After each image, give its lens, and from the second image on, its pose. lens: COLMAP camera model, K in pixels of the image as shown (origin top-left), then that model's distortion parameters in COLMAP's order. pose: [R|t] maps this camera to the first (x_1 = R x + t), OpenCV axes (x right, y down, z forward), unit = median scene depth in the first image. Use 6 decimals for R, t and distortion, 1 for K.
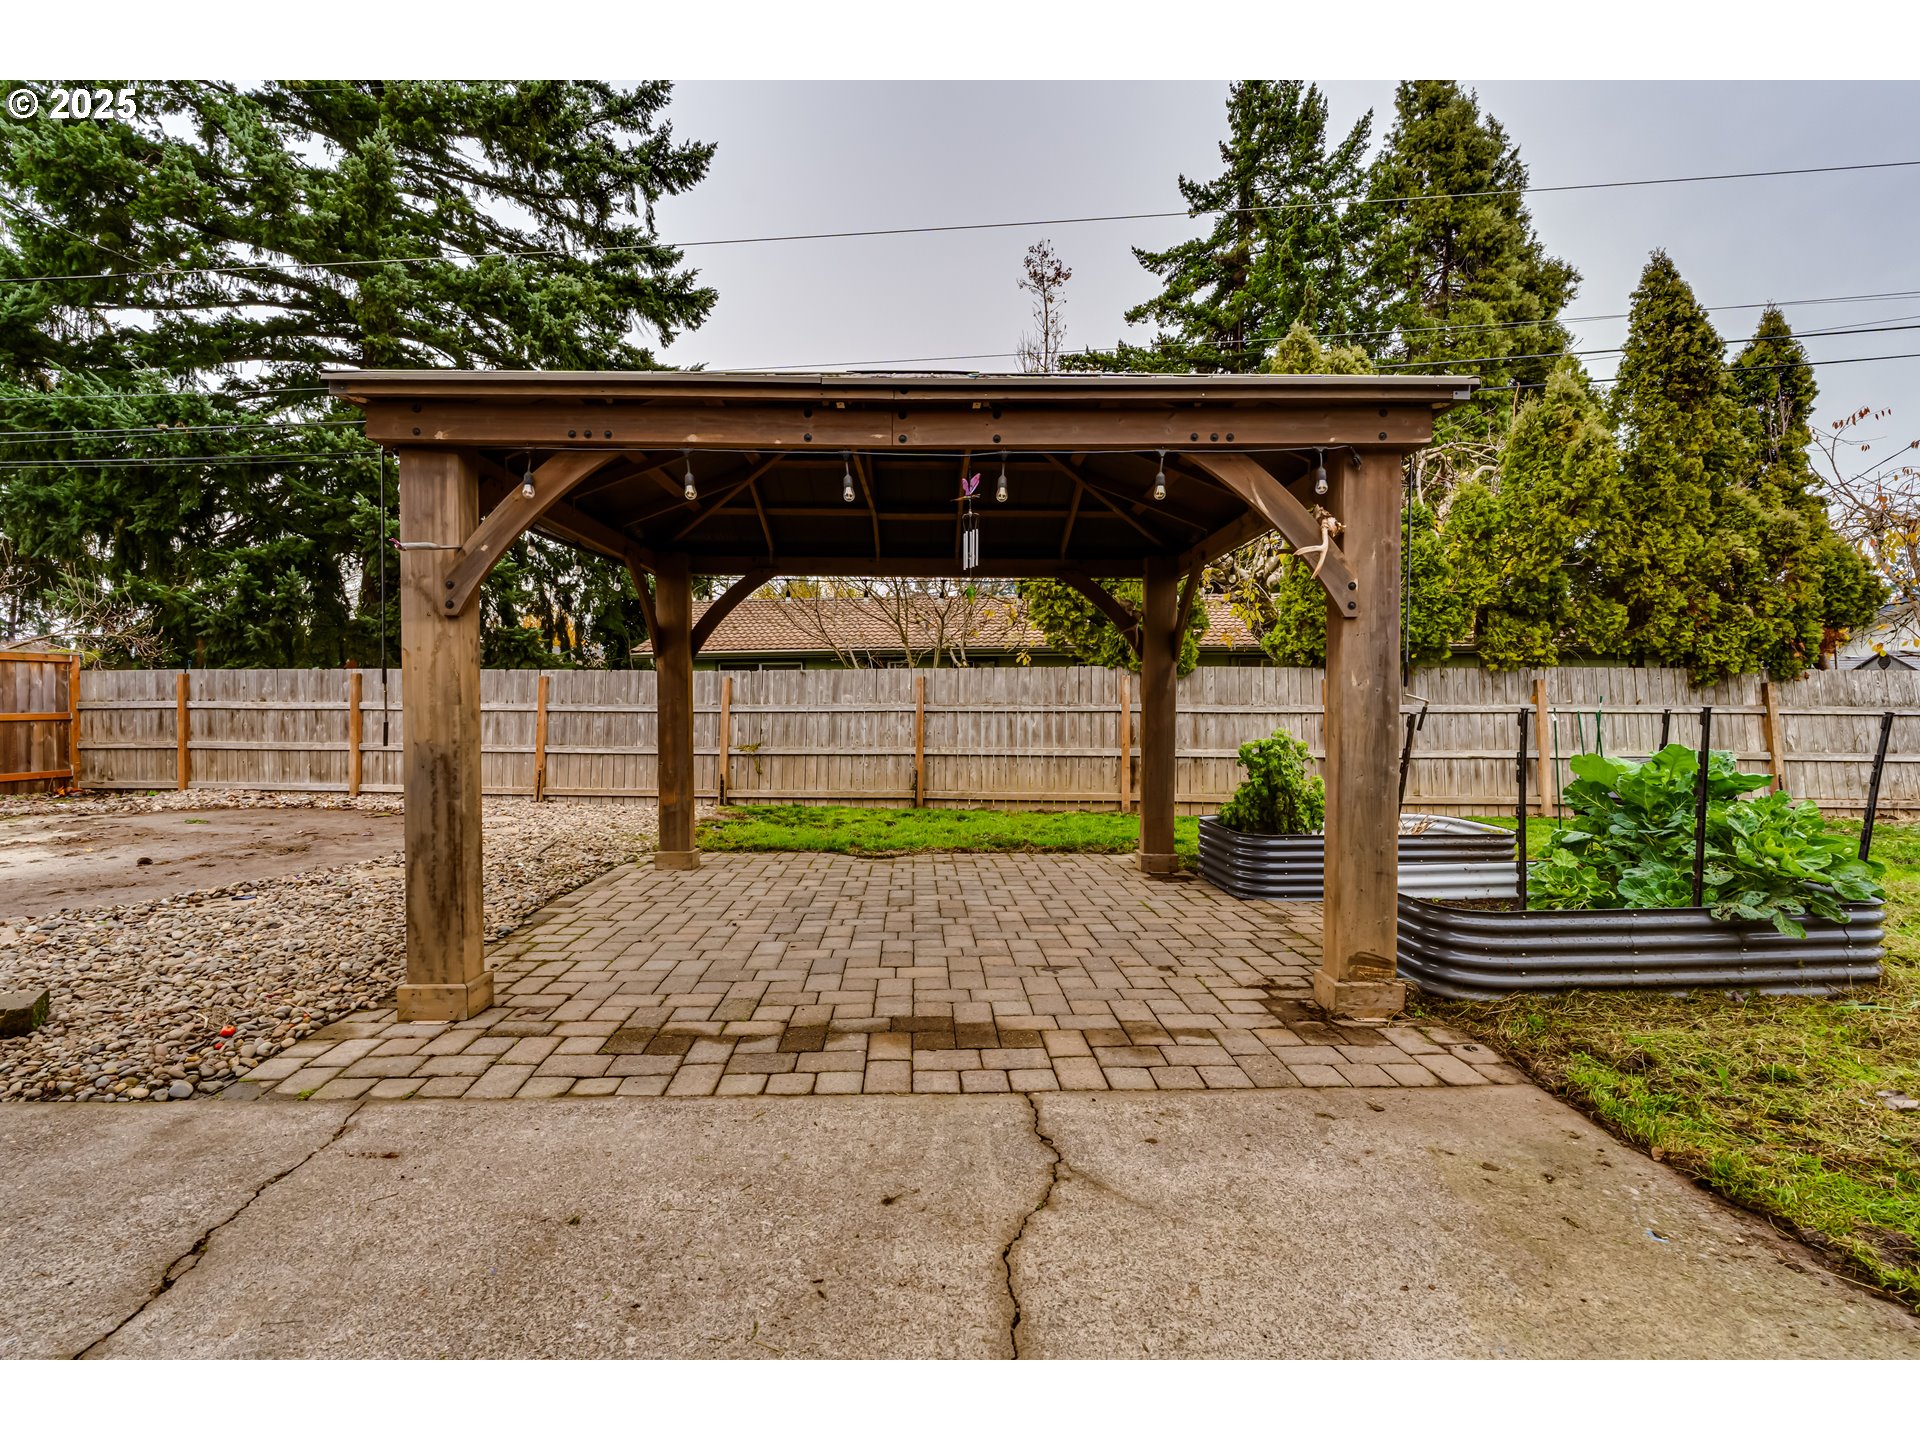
lens RADIAL K [[862.9, 0, 950.6], [0, 862.9, 721.1], [0, 0, 1]] dist [-0.001231, 0.000336]
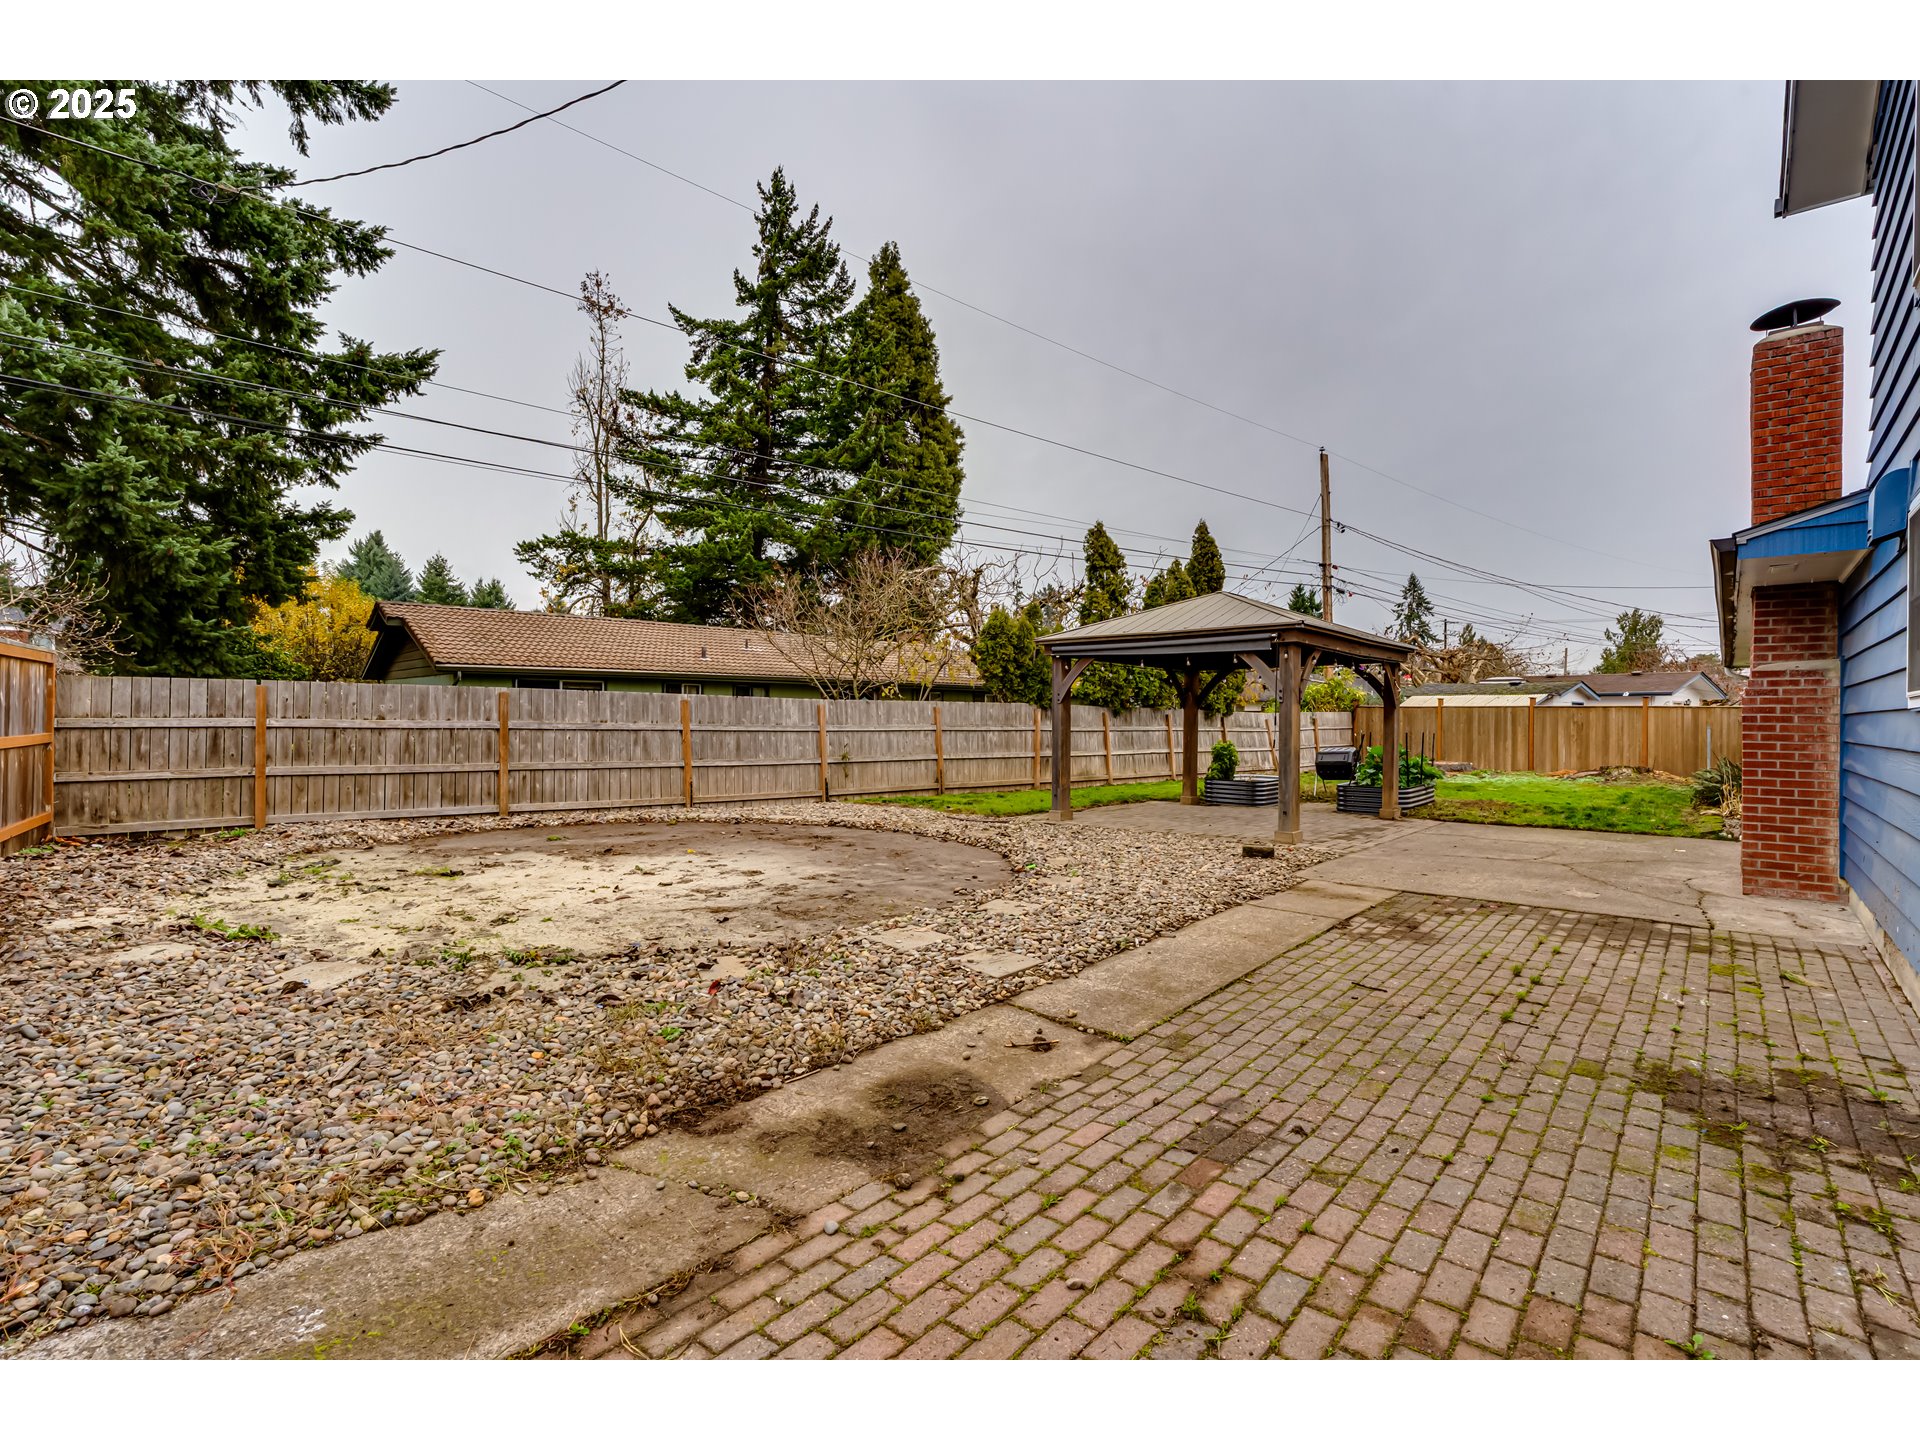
lens RADIAL K [[898.5, 0, 959.5], [0, 898.5, 713.1], [0, 0, 1]] dist [0.002317, 0.000653]
pose [[0.677349, 0.013440, 0.735539, -0.411940], [0.007616, 0.999651, -0.025279, -0.000478], [-0.735622, 0.022725, 0.677011, -0.030408]]
